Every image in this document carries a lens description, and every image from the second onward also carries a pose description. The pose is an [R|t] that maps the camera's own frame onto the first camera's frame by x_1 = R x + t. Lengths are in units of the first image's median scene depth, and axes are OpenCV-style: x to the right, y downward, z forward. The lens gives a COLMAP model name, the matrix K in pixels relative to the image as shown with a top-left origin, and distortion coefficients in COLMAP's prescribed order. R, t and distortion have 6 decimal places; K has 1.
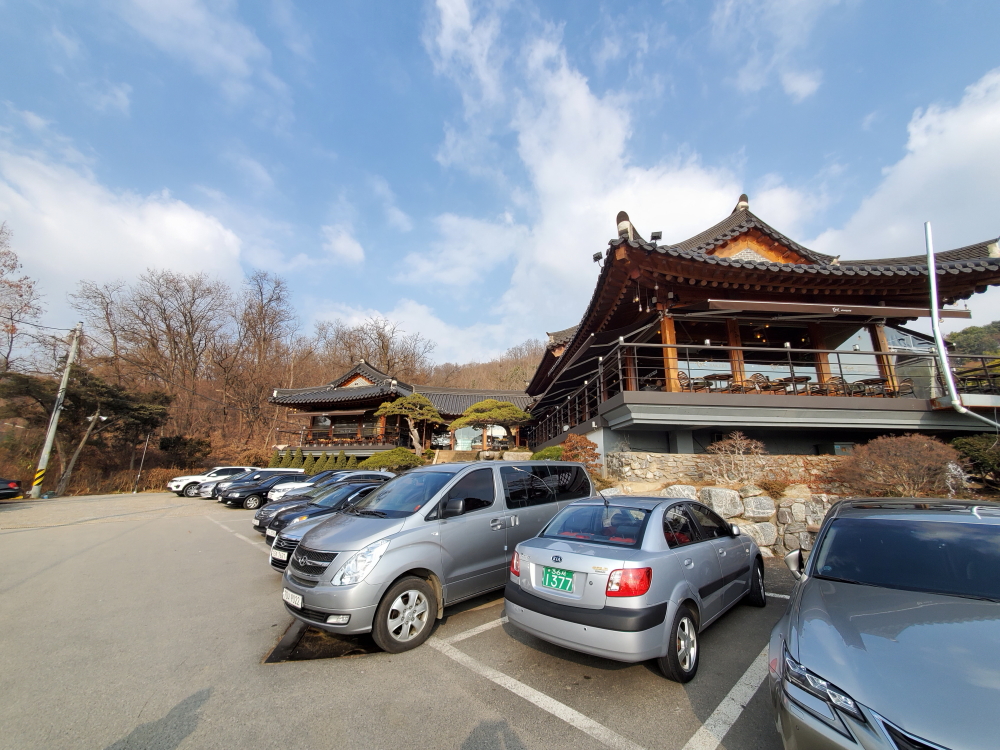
lens RADIAL K [[400.0, 0, 501.2], [0, 400.0, 381.7], [0, 0, 1]] dist [0.022135, -0.000089]
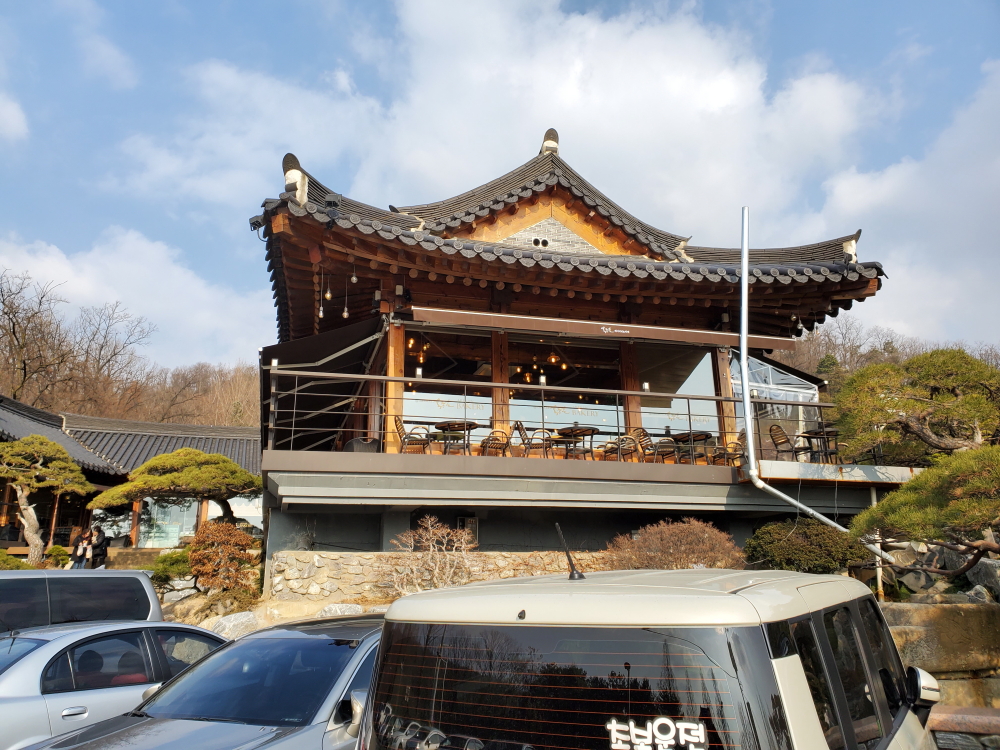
lens RADIAL K [[803.1, 0, 500.0], [0, 803.1, 375.0], [0, 0, 1]] dist [0.083224, -0.098073]
pose [[0.985216, 0.028016, 0.169012, 0.331651], [-0.022534, 0.999159, -0.034268, -0.042208], [-0.169830, 0.029953, 0.985018, -0.204334]]
